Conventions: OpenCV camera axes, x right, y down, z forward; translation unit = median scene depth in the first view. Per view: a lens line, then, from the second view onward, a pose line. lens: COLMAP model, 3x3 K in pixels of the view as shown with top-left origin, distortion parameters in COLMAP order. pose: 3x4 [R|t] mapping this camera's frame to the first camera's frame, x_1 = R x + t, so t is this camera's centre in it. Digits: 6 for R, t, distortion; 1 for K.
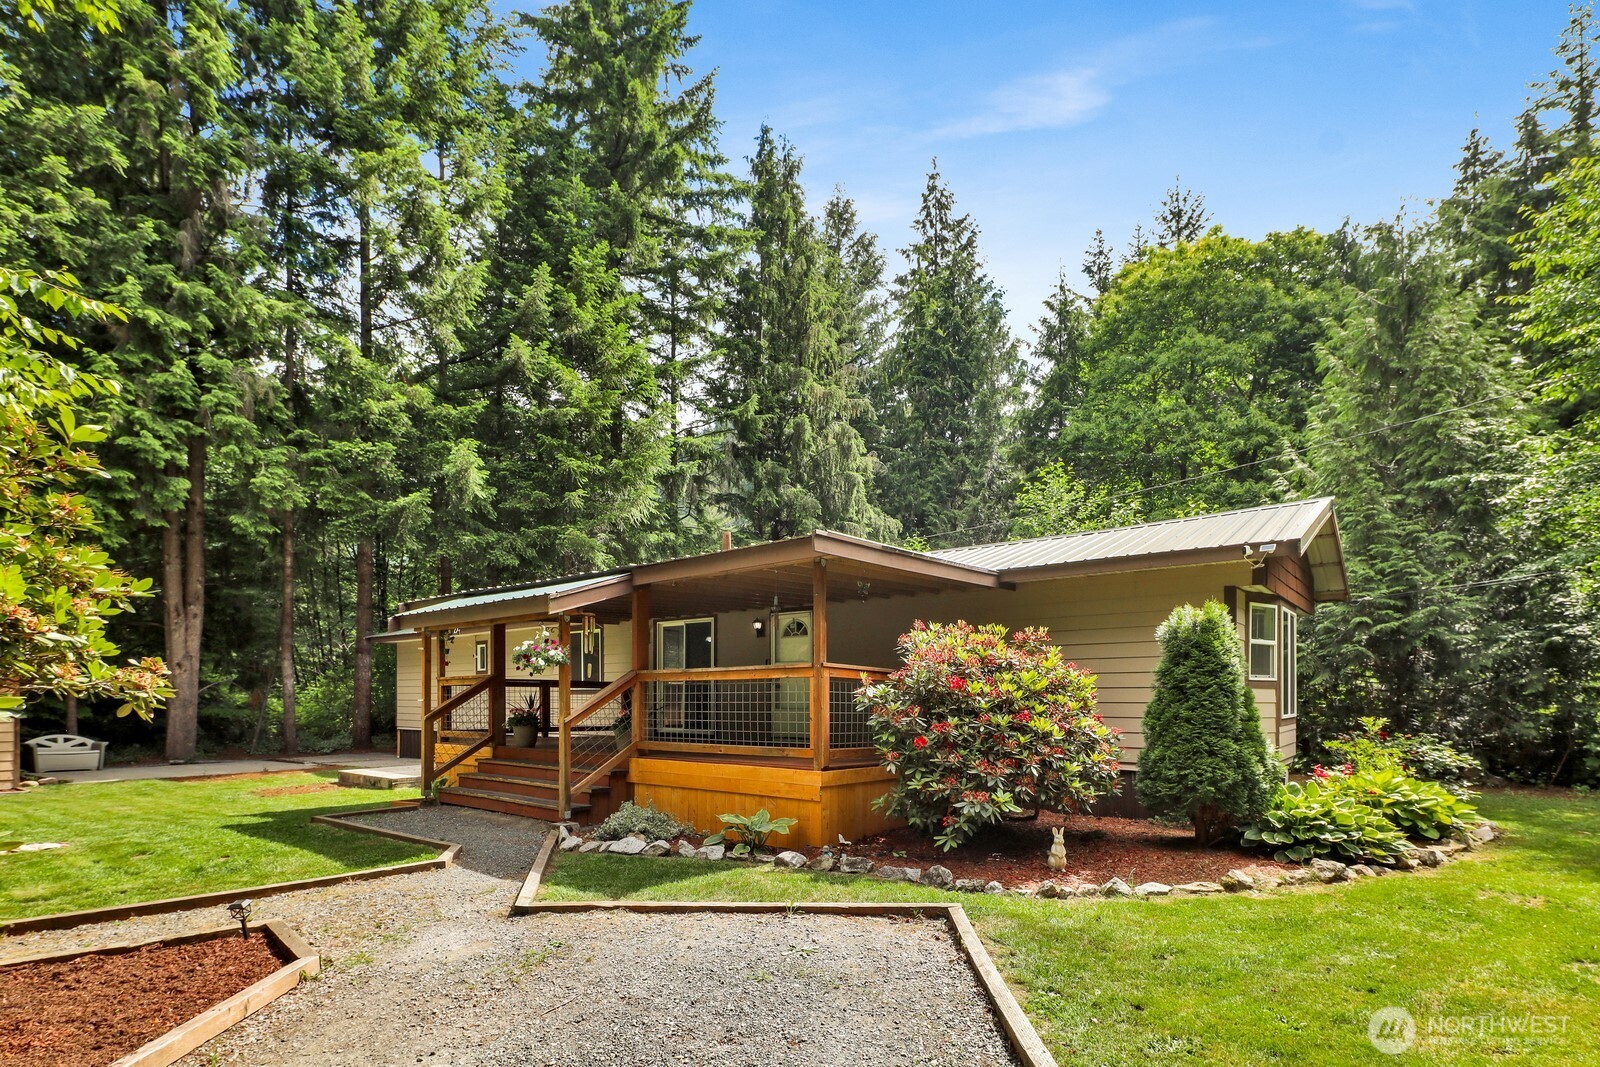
lens RADIAL K [[767.4, 0, 803.0], [0, 767.4, 700.8], [0, 0, 1]] dist [0.000555, -0.000754]
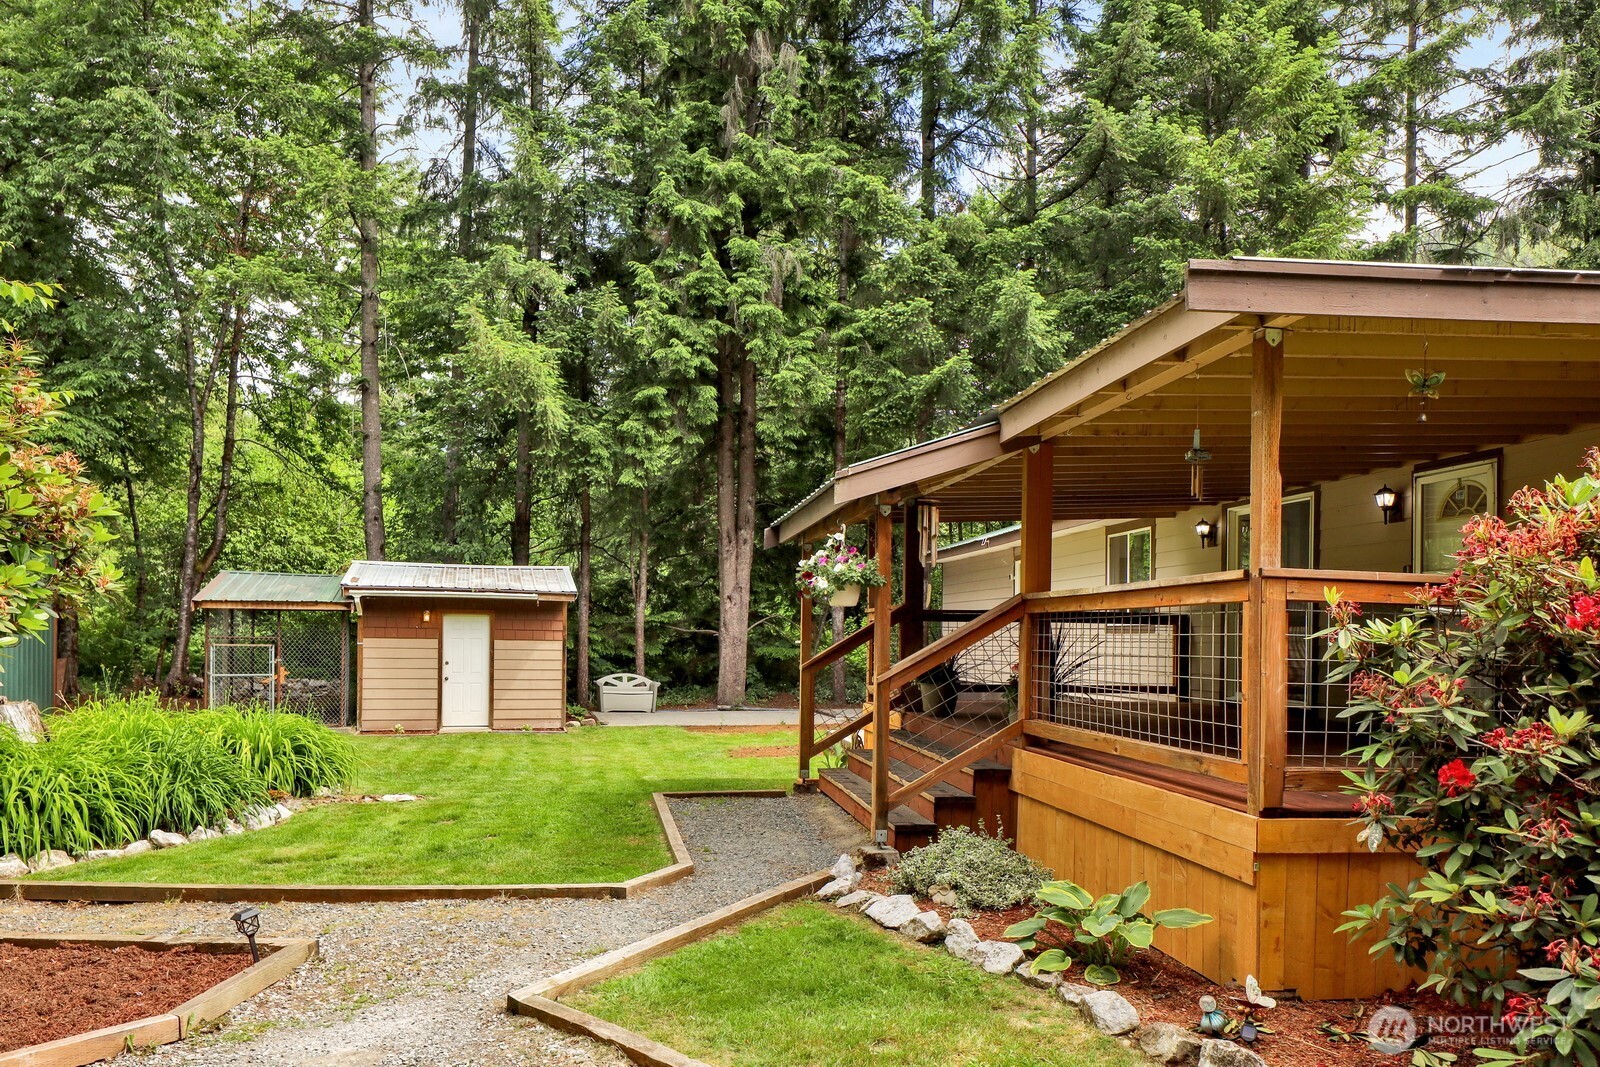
lens RADIAL K [[1082.2, 0, 793.6], [0, 1082.2, 634.4], [0, 0, 1]] dist [0.001337, -0.000344]
pose [[0.732310, 0.004324, -0.680958, 0.219188], [-0.007410, 0.999971, -0.001620, -0.007939], [0.680931, 0.006232, 0.732321, 0.326912]]
